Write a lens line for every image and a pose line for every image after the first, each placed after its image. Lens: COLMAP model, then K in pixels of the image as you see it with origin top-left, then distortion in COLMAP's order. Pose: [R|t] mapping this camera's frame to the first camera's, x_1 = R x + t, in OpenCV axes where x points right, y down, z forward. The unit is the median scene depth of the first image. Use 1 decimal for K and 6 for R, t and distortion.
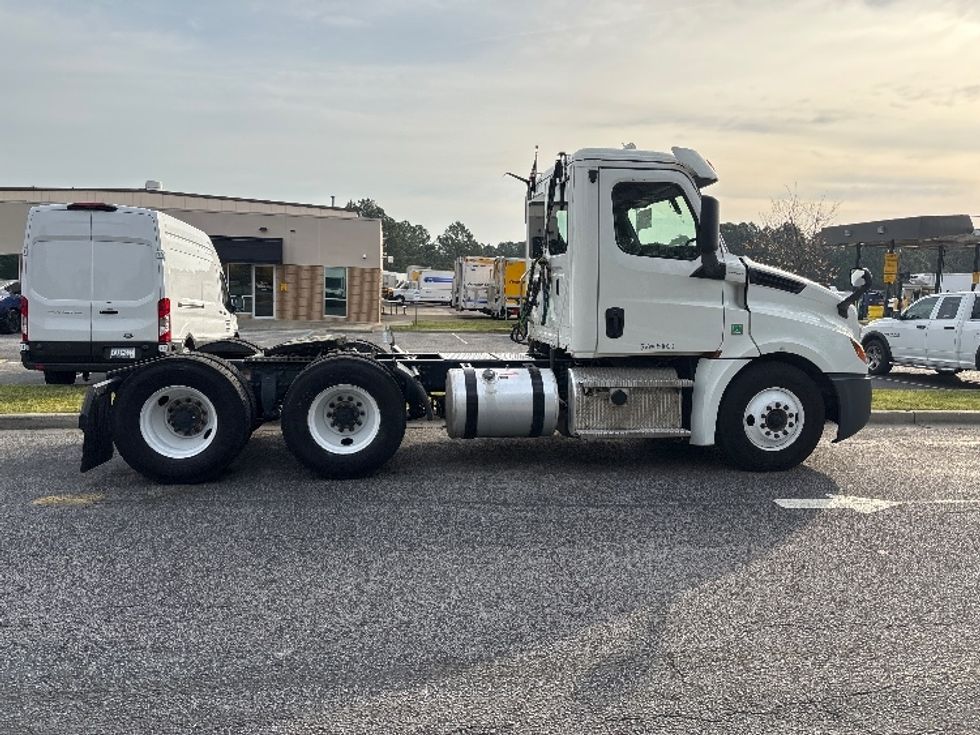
lens RADIAL K [[729.3, 0, 495.8], [0, 729.3, 366.4], [0, 0, 1]] dist [0.076553, -0.146112]
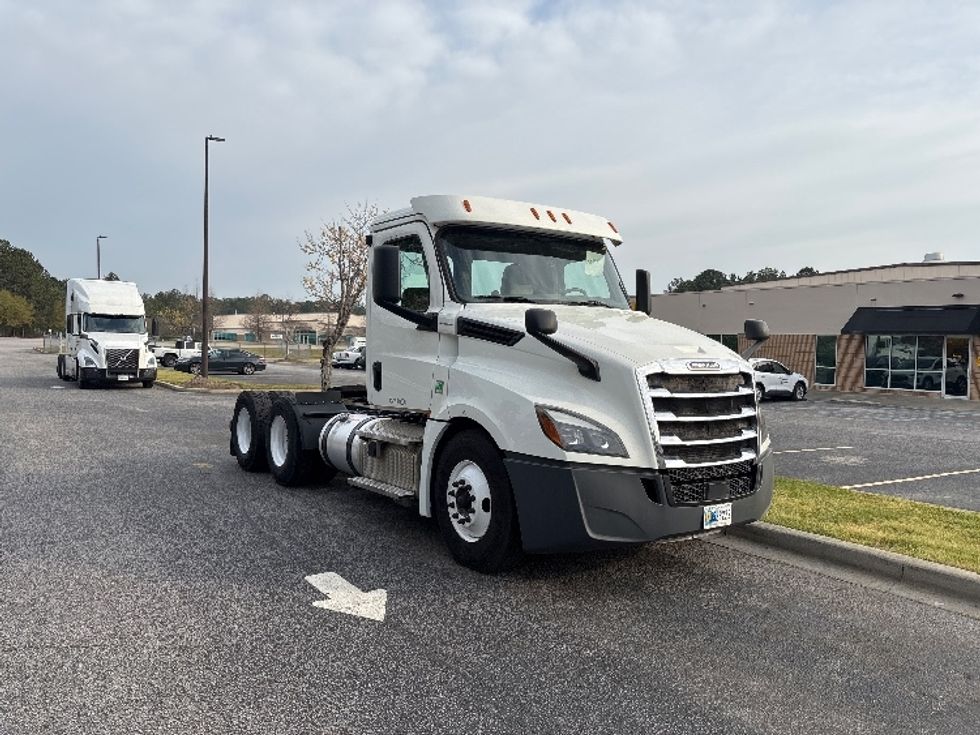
lens RADIAL K [[729.3, 0, 495.8], [0, 729.3, 366.4], [0, 0, 1]] dist [0.076553, -0.146112]
pose [[0.400913, 0.007861, -0.916083, 1.153169], [-0.106746, 0.993553, -0.038190, -0.048416], [0.909876, 0.113099, 0.399167, 0.703802]]
